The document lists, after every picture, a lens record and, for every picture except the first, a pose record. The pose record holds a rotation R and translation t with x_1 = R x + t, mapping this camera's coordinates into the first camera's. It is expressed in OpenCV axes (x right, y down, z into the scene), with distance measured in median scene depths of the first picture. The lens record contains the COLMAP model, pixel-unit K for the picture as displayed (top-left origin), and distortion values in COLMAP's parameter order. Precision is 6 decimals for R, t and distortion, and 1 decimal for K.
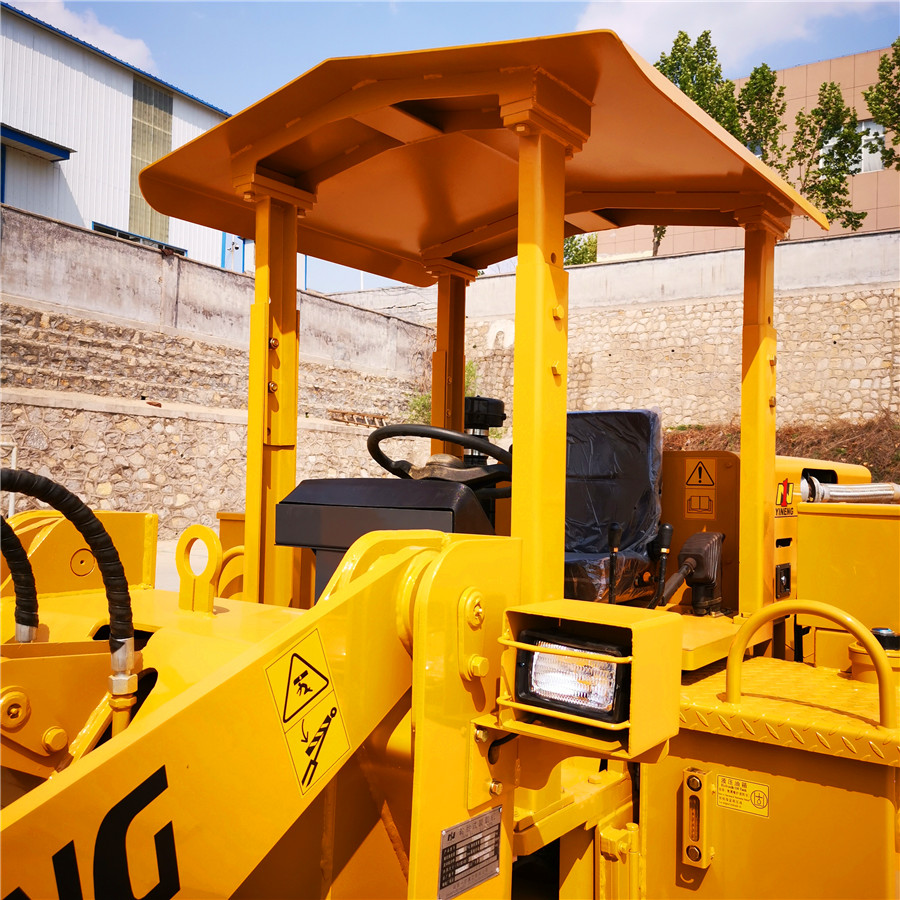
lens RADIAL K [[926.3, 0, 447.9], [0, 926.3, 453.1], [0, 0, 1]] dist [0.037515, 0.000000]
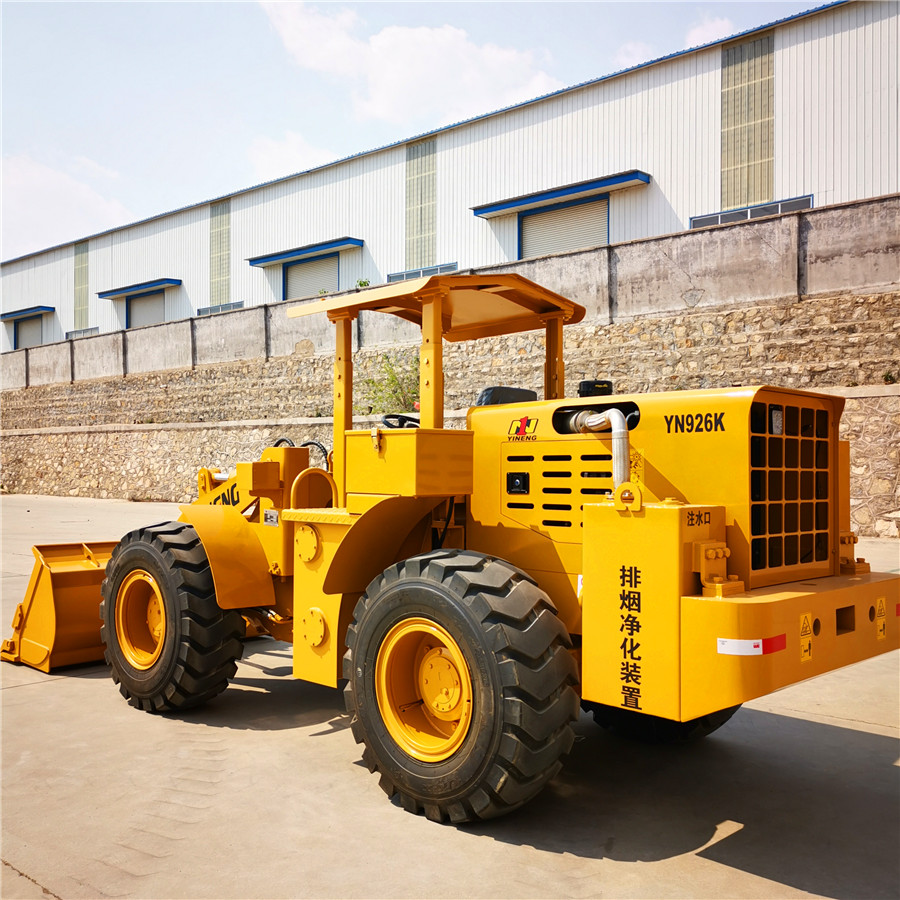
lens RADIAL K [[926.3, 0, 439.3], [0, 926.3, 448.9], [0, 0, 1]] dist [0.037515, 0.000000]
pose [[-0.162850, -0.050817, -0.985341, 0.172316], [0.025987, 0.998105, -0.055771, 0.014911], [0.986309, -0.034688, -0.161220, 0.102349]]
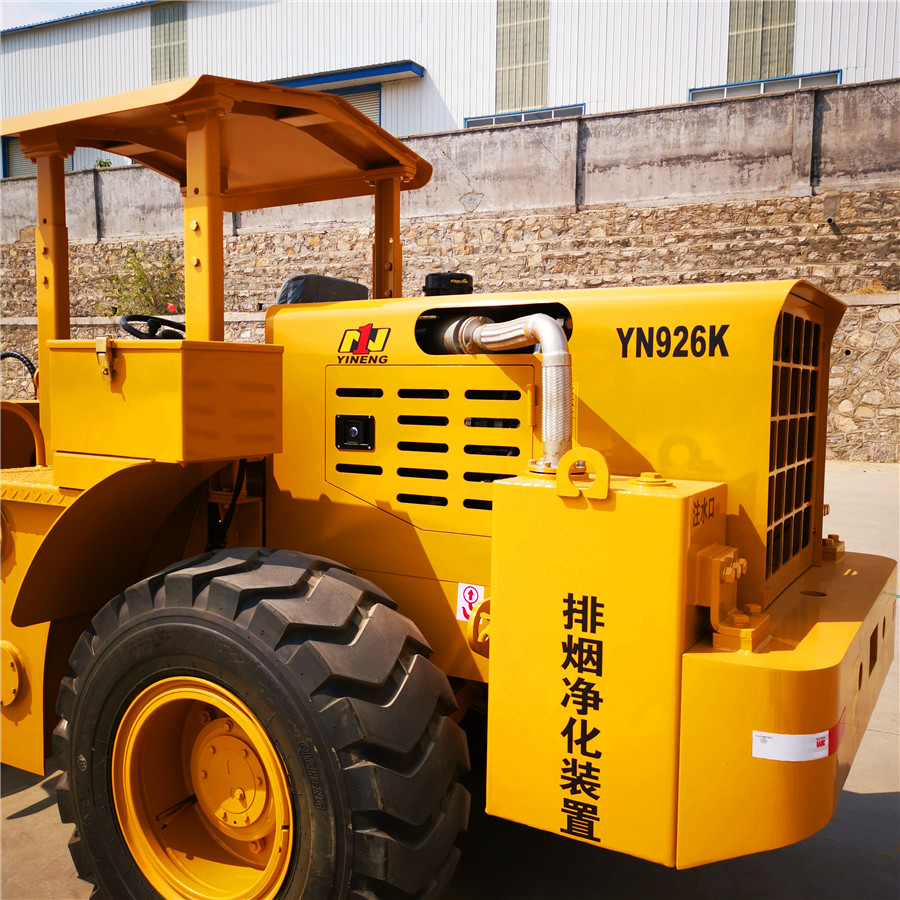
lens RADIAL K [[926.3, 0, 448.8], [0, 926.3, 451.1], [0, 0, 1]] dist [0.037515, 0.000000]
pose [[0.102479, 0.048951, -0.993530, 0.118820], [0.025245, 0.998339, 0.051792, 0.010058], [0.994415, -0.030389, 0.101073, 0.091254]]
